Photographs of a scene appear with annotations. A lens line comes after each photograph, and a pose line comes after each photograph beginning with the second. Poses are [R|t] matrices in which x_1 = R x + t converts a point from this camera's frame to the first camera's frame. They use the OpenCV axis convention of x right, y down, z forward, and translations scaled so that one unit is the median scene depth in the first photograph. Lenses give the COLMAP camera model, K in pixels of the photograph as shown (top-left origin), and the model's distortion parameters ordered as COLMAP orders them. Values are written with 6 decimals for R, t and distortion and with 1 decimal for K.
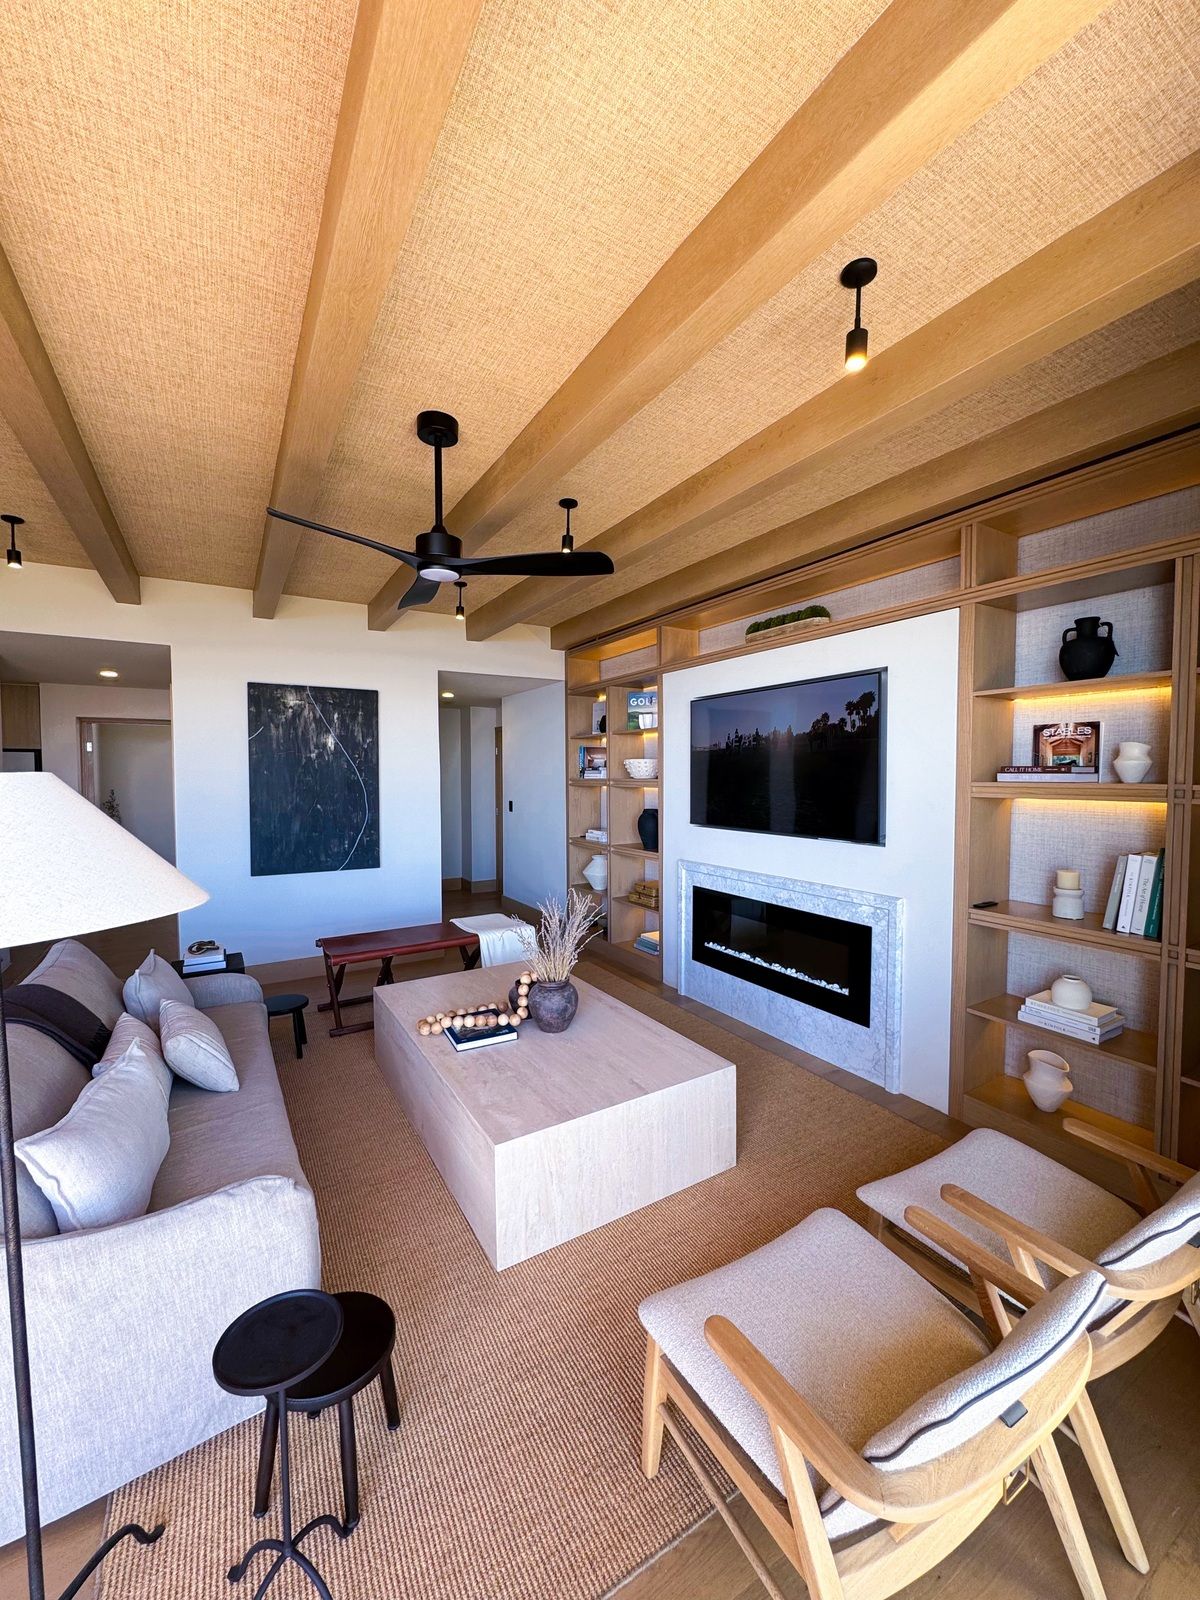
lens RADIAL K [[636.9, 0, 599.9], [0, 636.9, 801.5], [0, 0, 1]] dist [-0.005860, 0.000778]
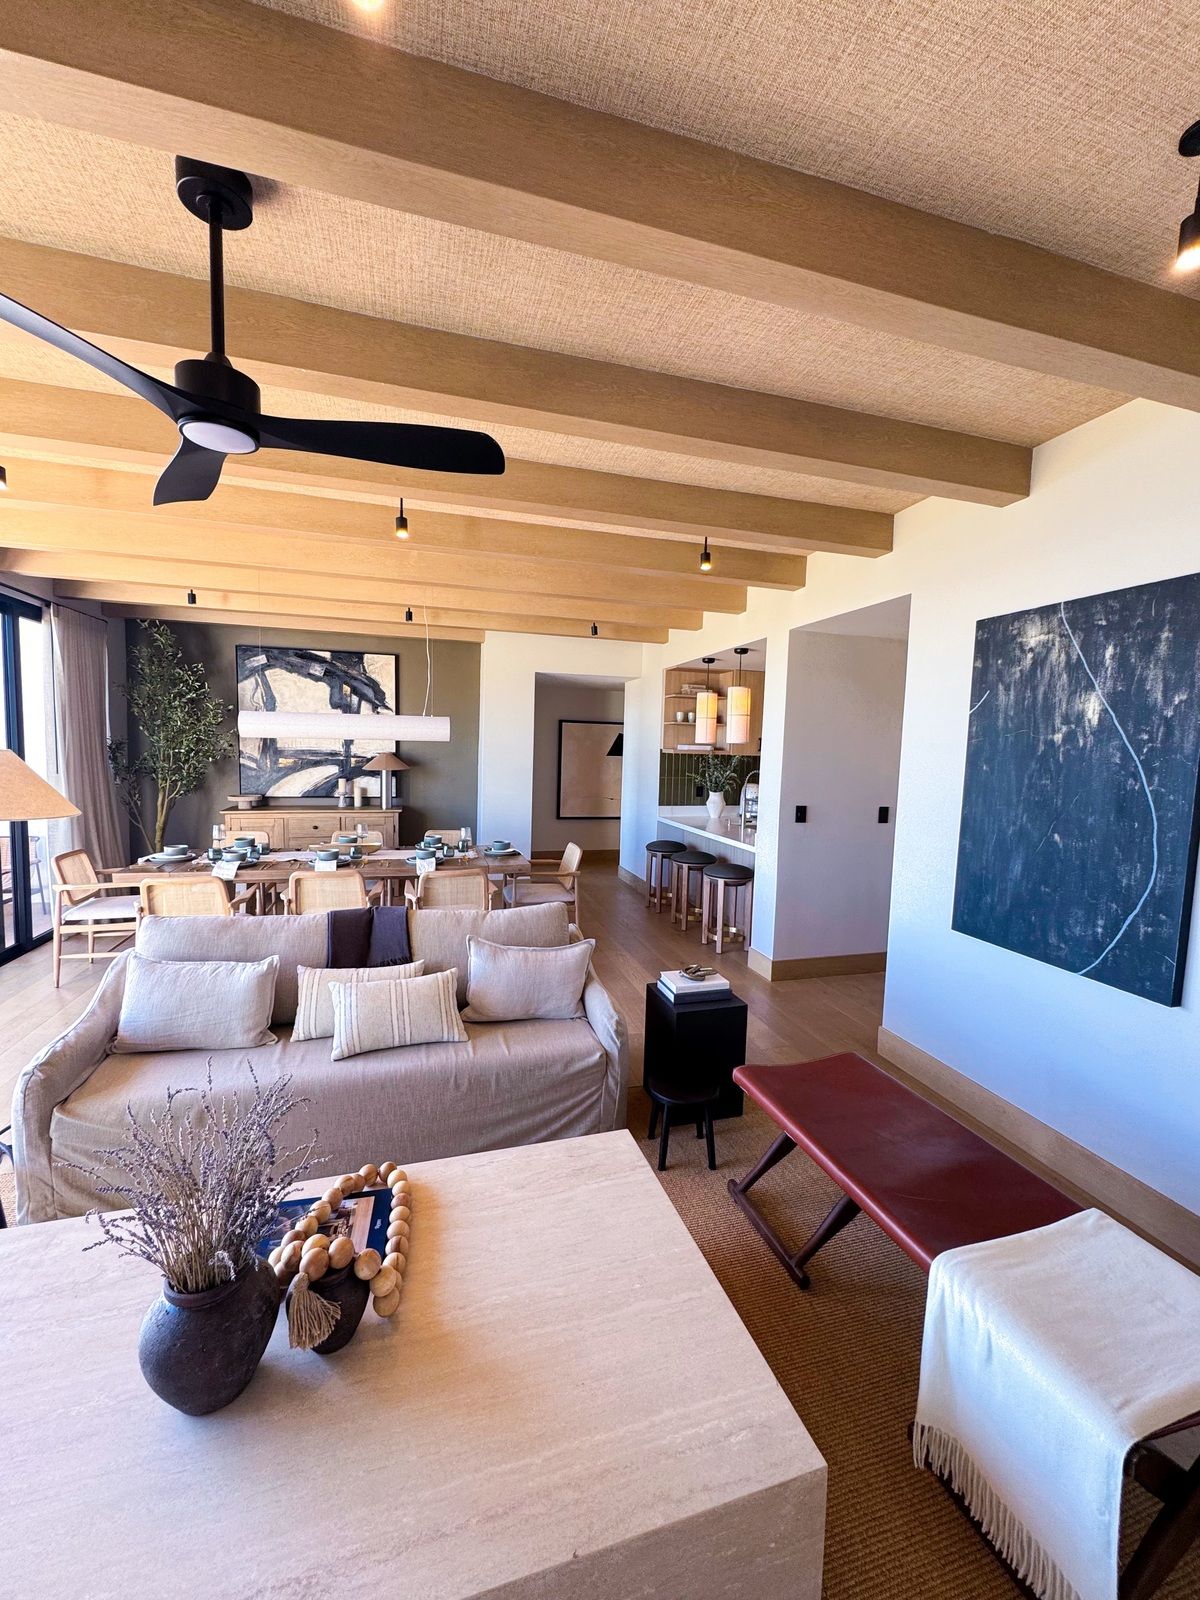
lens RADIAL K [[636.9, 0, 599.9], [0, 636.9, 804.7], [0, 0, 1]] dist [-0.005860, 0.000778]
pose [[-0.251089, 0.081438, -0.964532, 0.162407], [-0.066462, 0.992652, 0.101113, -0.053034], [0.965680, 0.089493, -0.243831, 0.894722]]
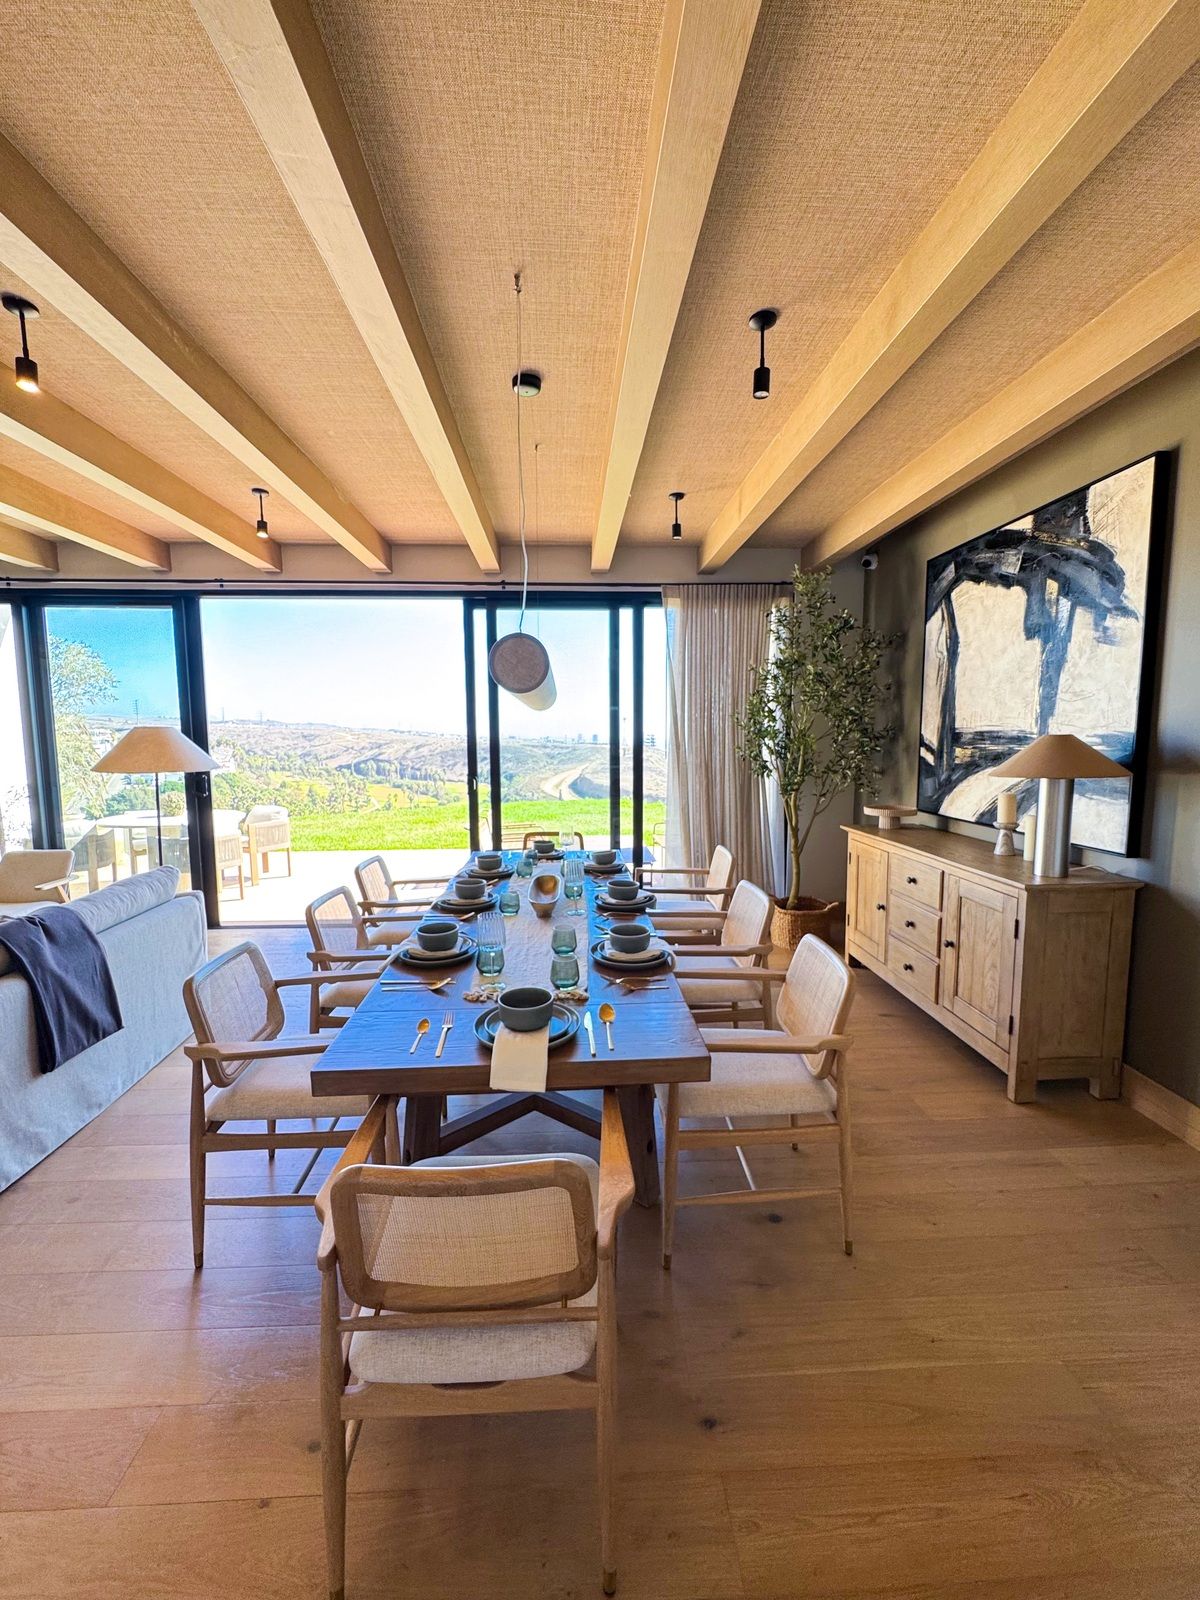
lens RADIAL K [[636.9, 0, 603.2], [0, 636.9, 797.5], [0, 0, 1]] dist [-0.005860, 0.000778]
pose [[-0.887491, -0.042319, 0.458879, -1.164411], [0.025047, 0.989873, 0.139731, -0.020522], [-0.460145, 0.135503, -0.877443, 0.720550]]
